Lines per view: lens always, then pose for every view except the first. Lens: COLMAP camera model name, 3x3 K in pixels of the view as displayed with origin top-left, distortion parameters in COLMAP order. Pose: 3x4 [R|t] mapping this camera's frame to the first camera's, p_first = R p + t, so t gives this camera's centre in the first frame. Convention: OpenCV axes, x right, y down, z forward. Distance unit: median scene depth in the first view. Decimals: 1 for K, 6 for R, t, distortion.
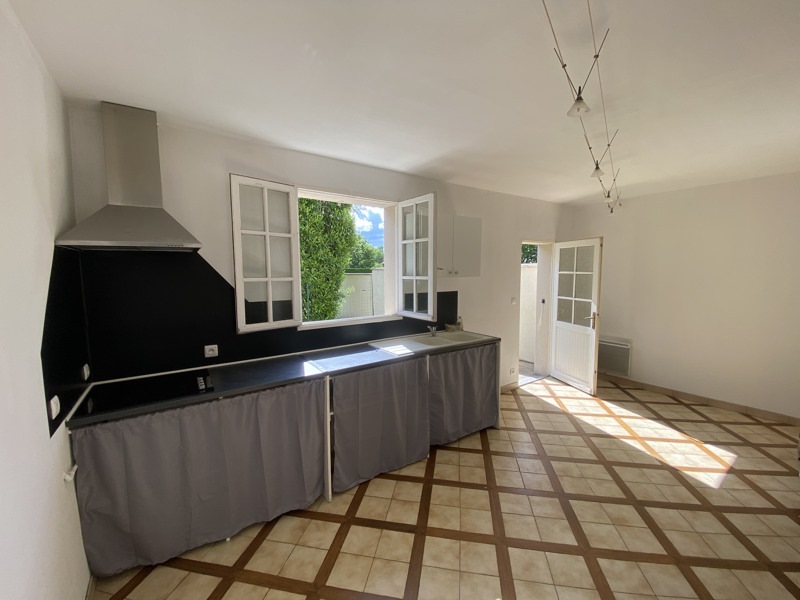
lens RADIAL K [[324.3, 0, 396.1], [0, 324.3, 298.6], [0, 0, 1]] dist [0.024469, -0.021642]
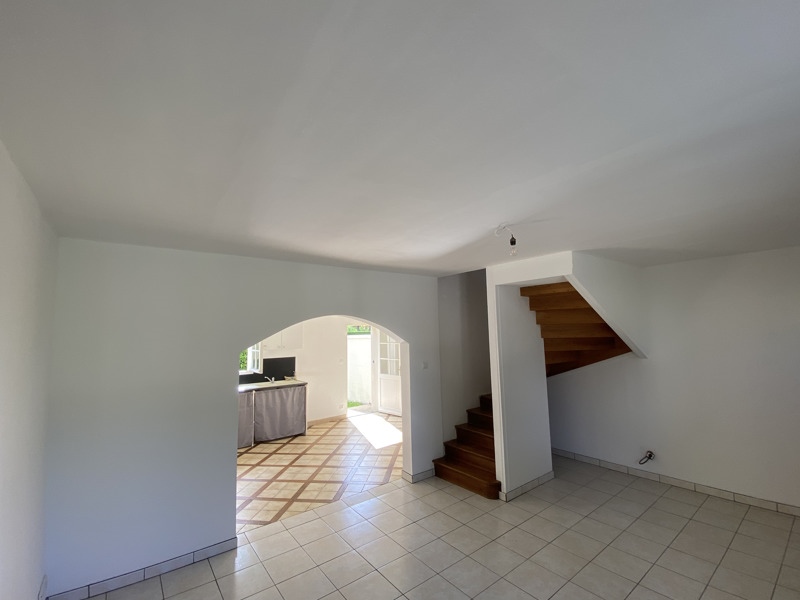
lens RADIAL K [[354.0, 0, 400.0], [0, 354.0, 300.0], [0, 0, 1]] dist [0.001058, 0.000036]
pose [[0.998467, -0.018125, 0.052296, 0.945165], [0.026749, 0.985212, -0.169236, 0.016072], [-0.048456, 0.170376, 0.984187, -1.353592]]
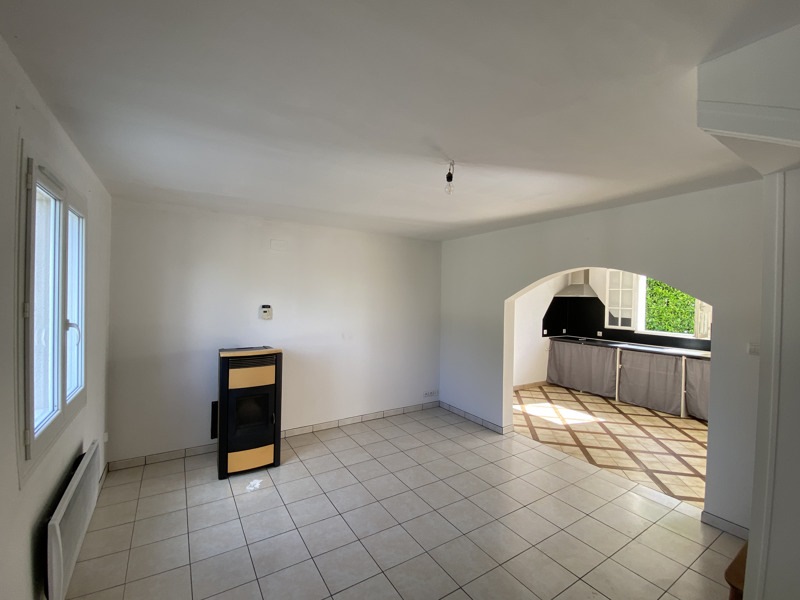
lens RADIAL K [[354.0, 0, 400.0], [0, 354.0, 300.0], [0, 0, 1]] dist [0.001058, 0.000036]
pose [[-0.038355, 0.020016, -0.999064, 2.168284], [-0.105023, 0.994181, 0.023950, -0.012037], [0.993730, 0.105843, -0.036029, -0.497479]]
